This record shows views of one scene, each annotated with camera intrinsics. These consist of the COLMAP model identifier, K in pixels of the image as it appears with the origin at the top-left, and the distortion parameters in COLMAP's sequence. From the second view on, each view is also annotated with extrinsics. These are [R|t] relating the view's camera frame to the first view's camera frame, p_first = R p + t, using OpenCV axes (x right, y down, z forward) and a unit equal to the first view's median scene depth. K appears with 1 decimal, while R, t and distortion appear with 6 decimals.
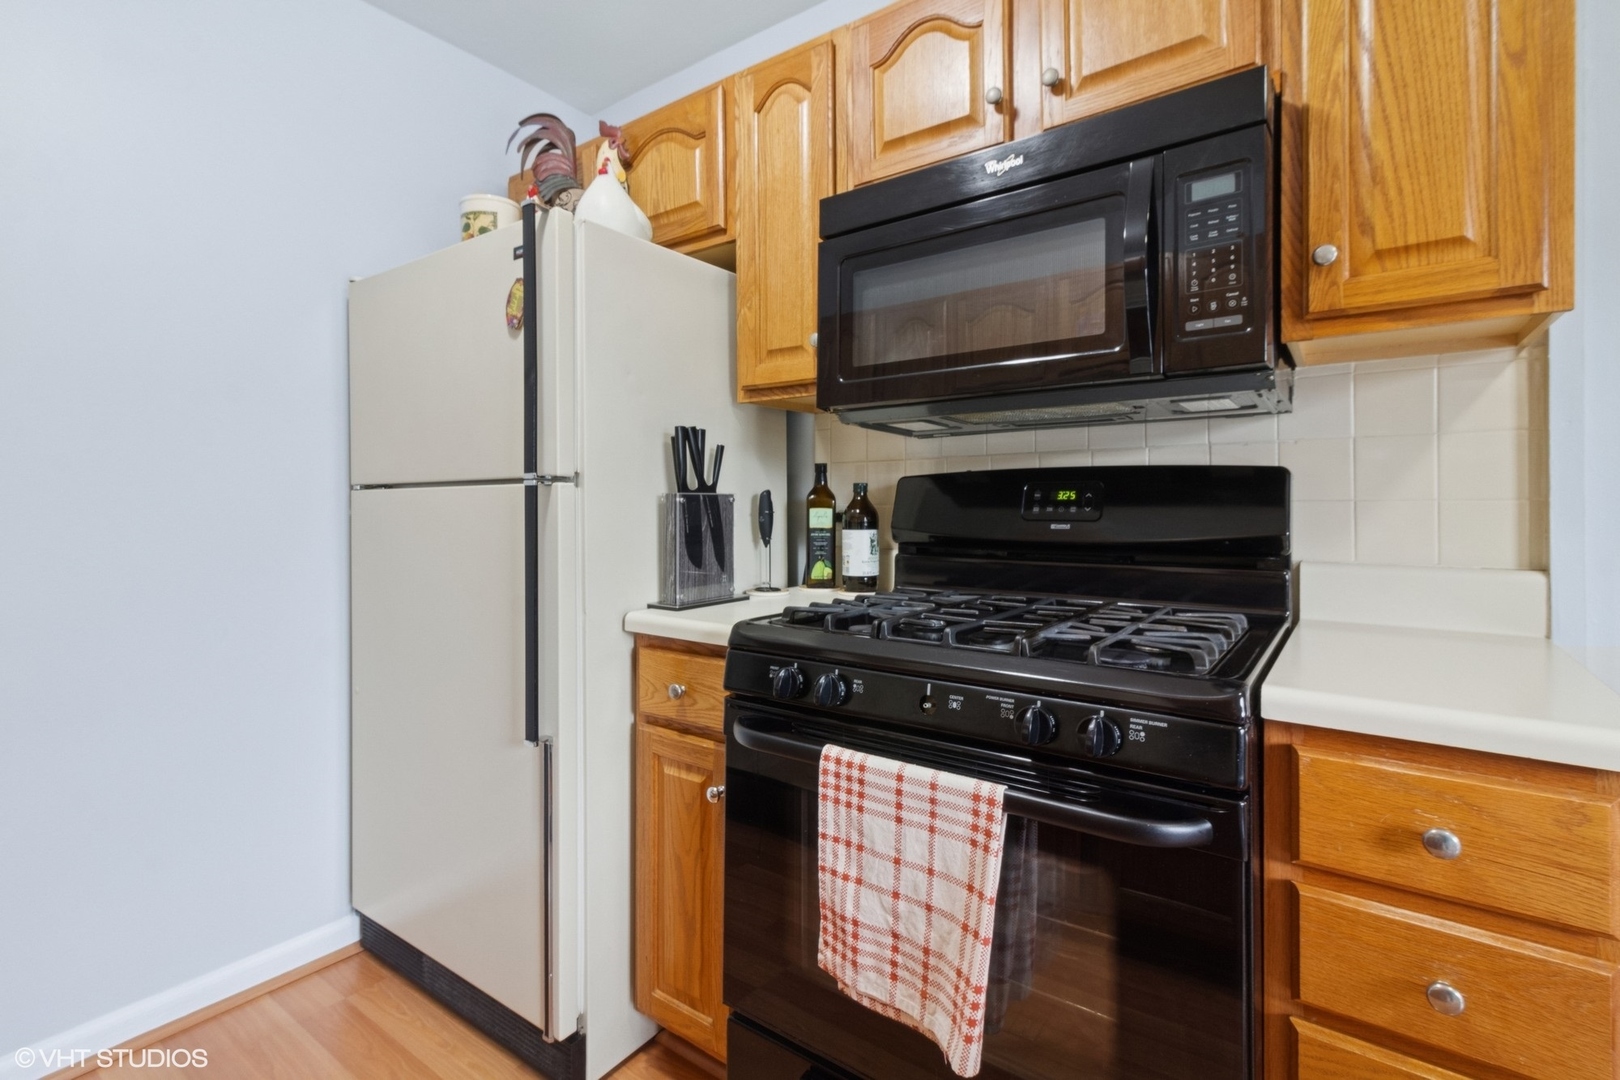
lens RADIAL K [[734.4, 0, 777.7], [0, 734.4, 506.1], [0, 0, 1]] dist [0.001028, 0.000244]
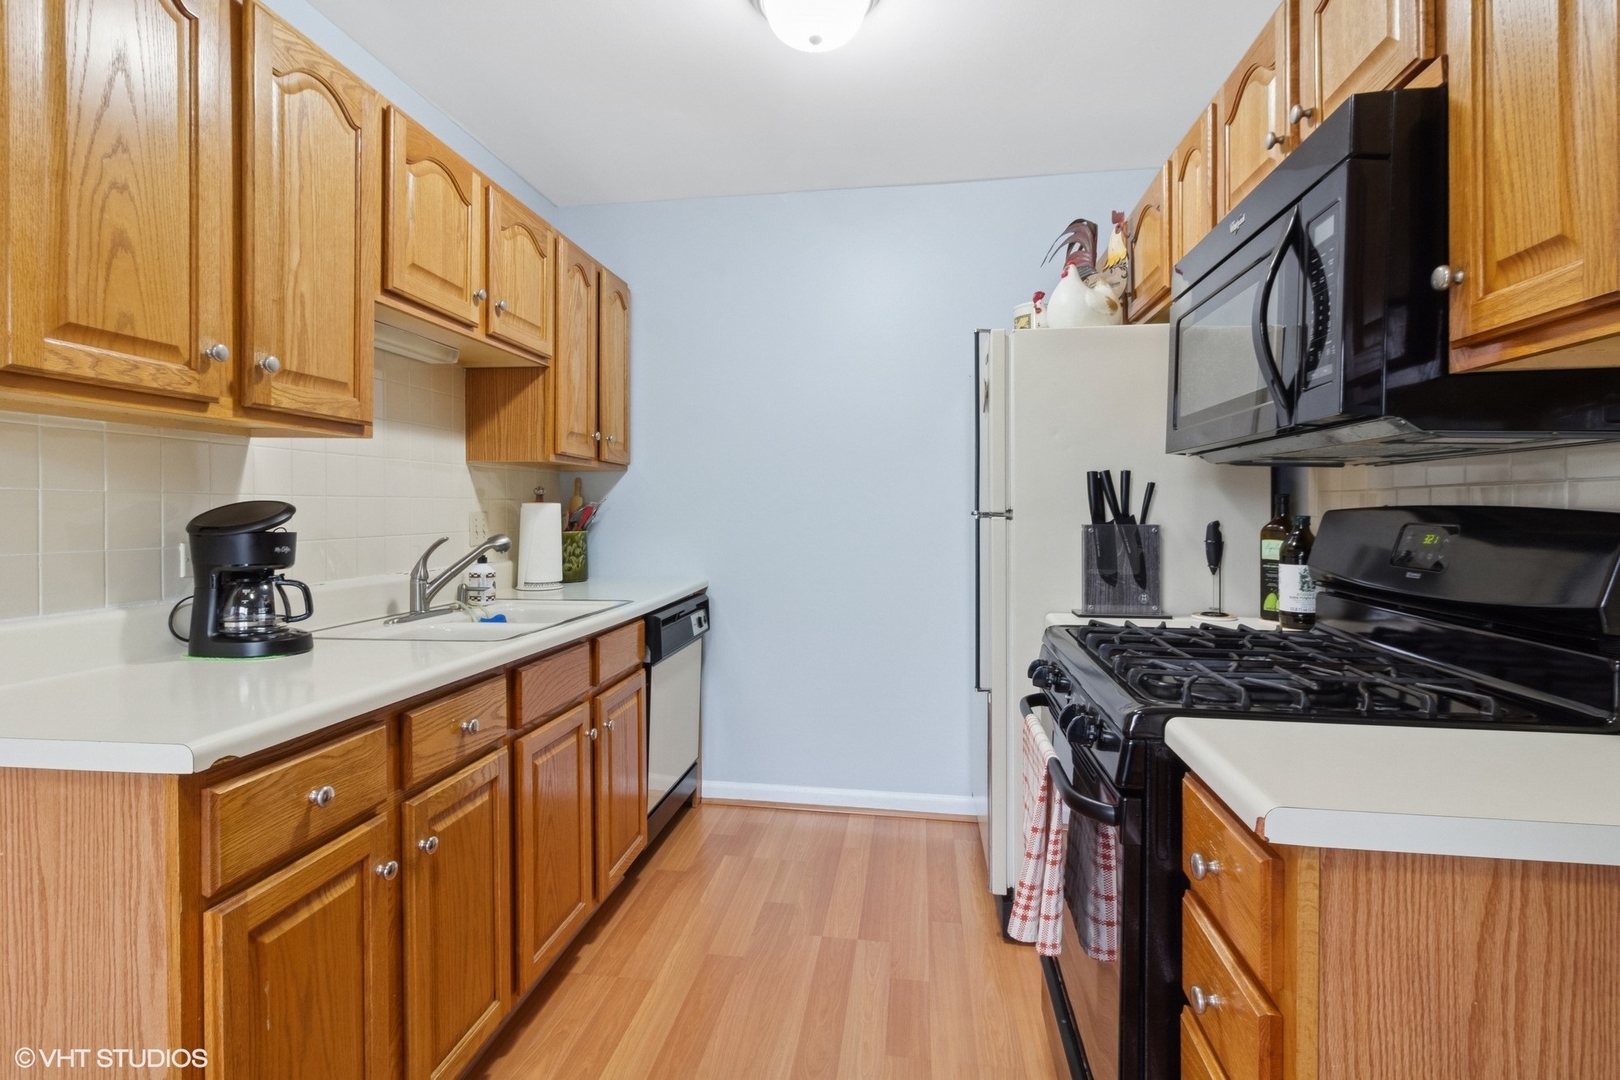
lens RADIAL K [[764.2, 0, 802.6], [0, 764.2, 520.4], [0, 0, 1]] dist [0.005027, 0.000935]
pose [[0.470909, 0.018507, -0.881988, 0.768354], [-0.001690, 0.999797, 0.020077, -0.049126], [0.882180, -0.007963, 0.470845, -0.053443]]
